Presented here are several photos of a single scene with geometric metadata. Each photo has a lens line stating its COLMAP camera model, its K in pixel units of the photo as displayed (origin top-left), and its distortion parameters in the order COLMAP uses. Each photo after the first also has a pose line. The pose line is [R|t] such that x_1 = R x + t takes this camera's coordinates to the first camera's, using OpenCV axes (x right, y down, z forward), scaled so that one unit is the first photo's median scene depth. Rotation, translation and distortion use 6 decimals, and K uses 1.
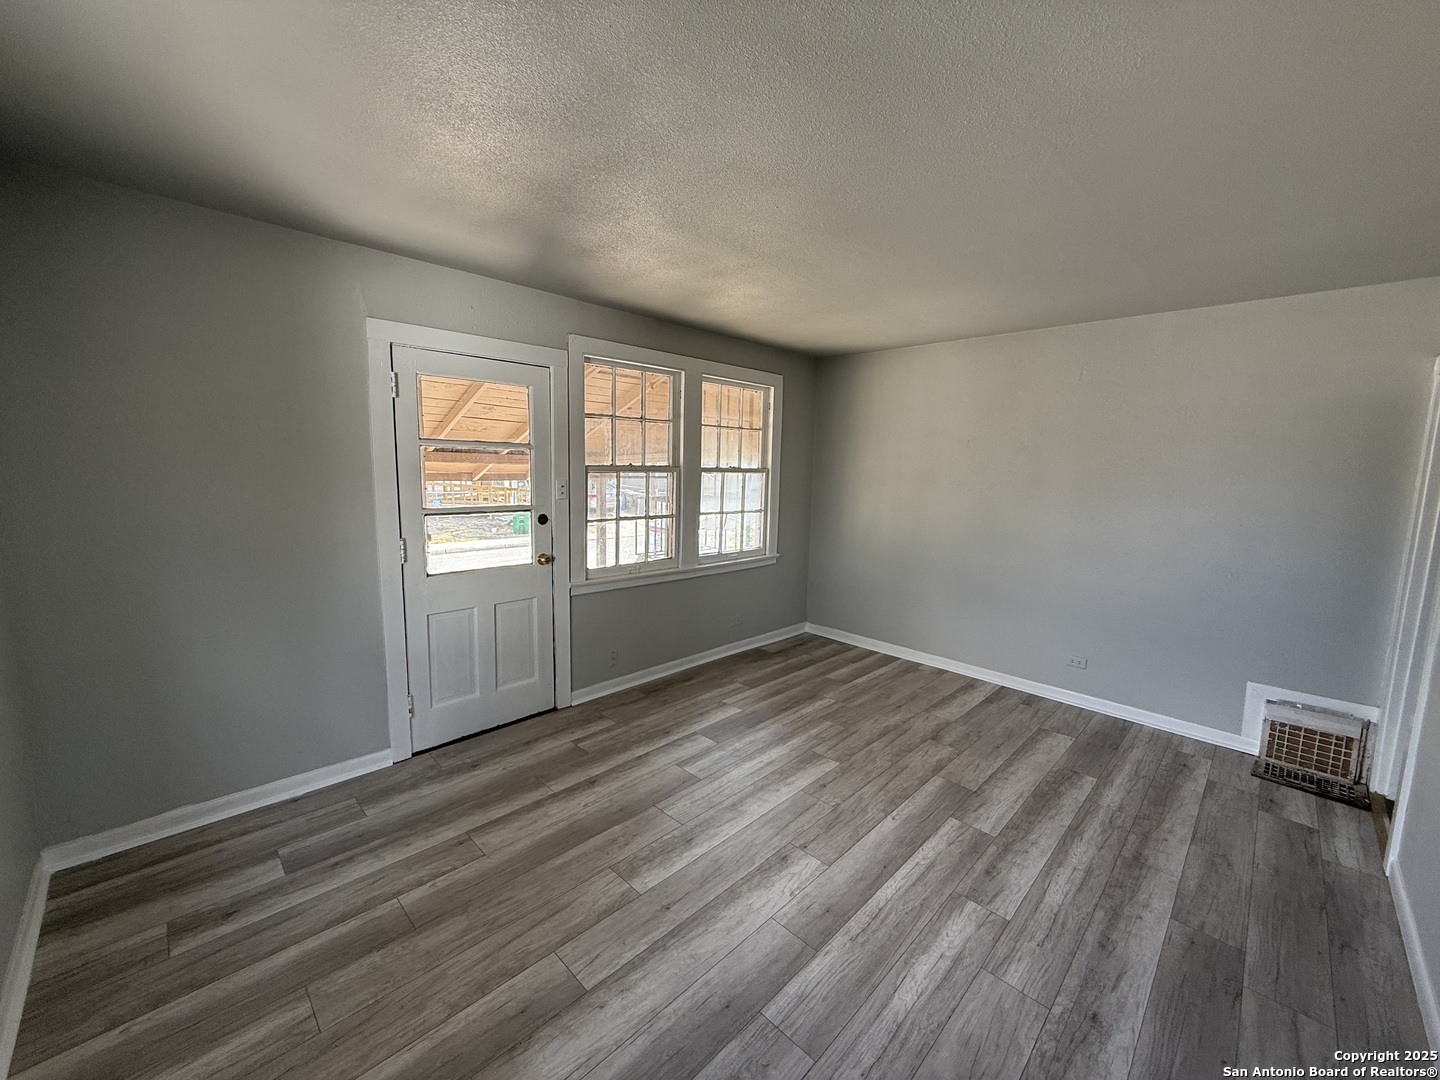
lens RADIAL K [[555.1, 0, 716.4], [0, 555.1, 546.1], [0, 0, 1]] dist [-0.001042, 0.000010]
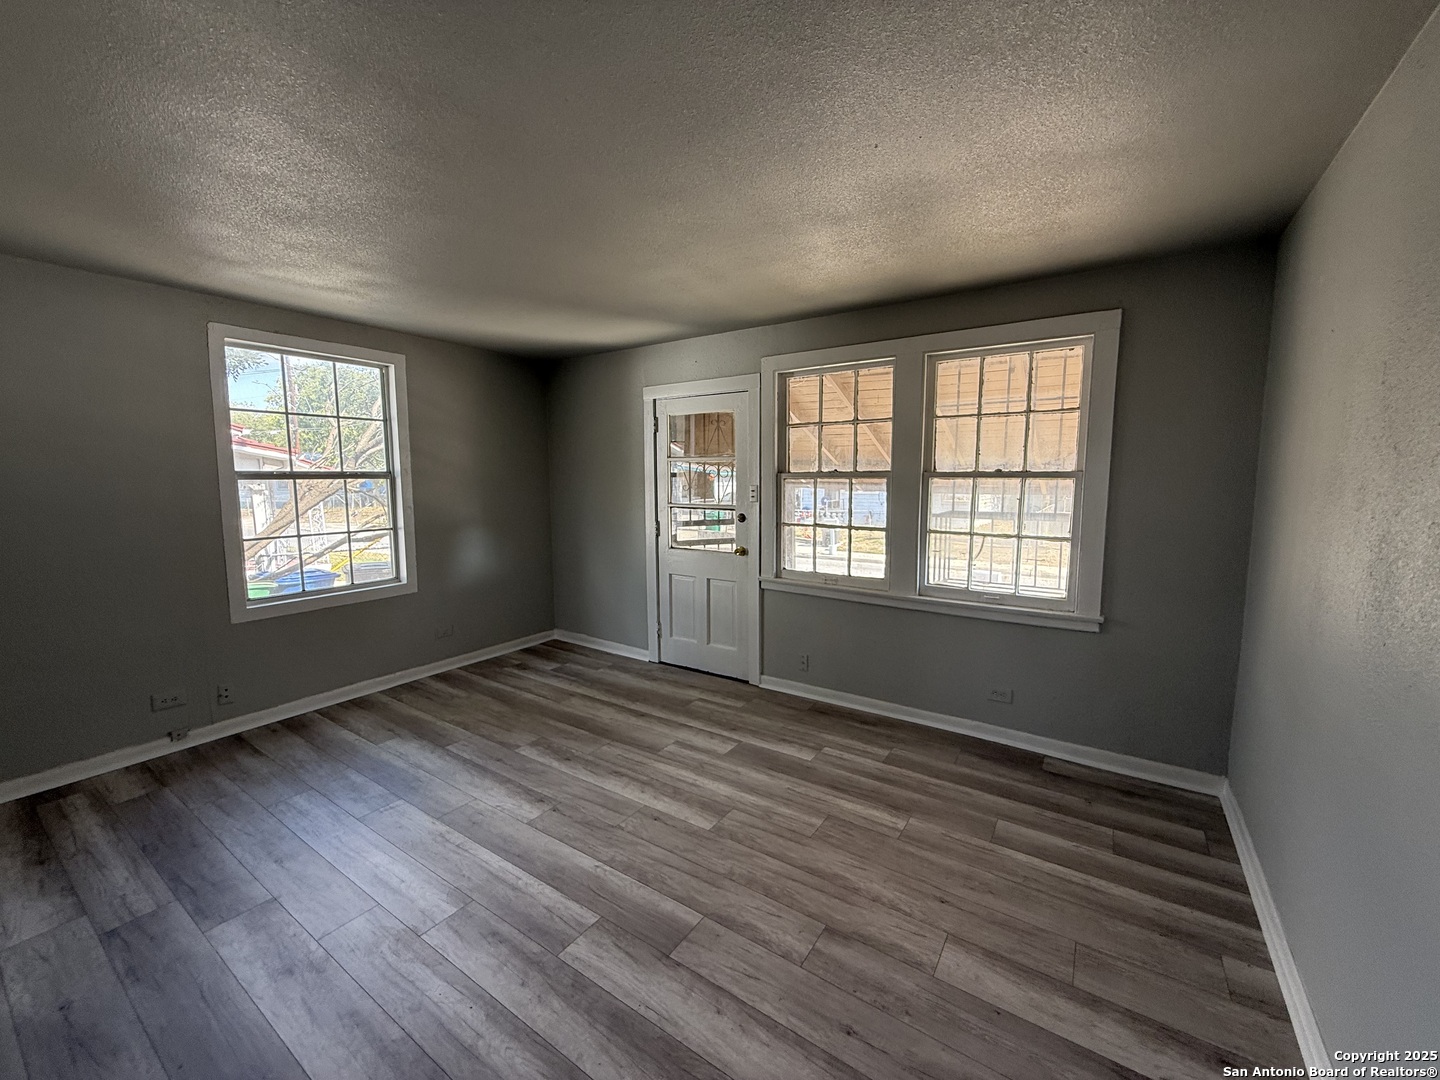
lens RADIAL K [[555.1, 0, 716.4], [0, 555.1, 546.1], [0, 0, 1]] dist [-0.001042, 0.000010]
pose [[0.212402, 0.100890, -0.971960, 0.839064], [-0.137841, 0.987804, 0.072412, -0.066393], [0.967412, 0.118595, 0.223718, 0.676711]]
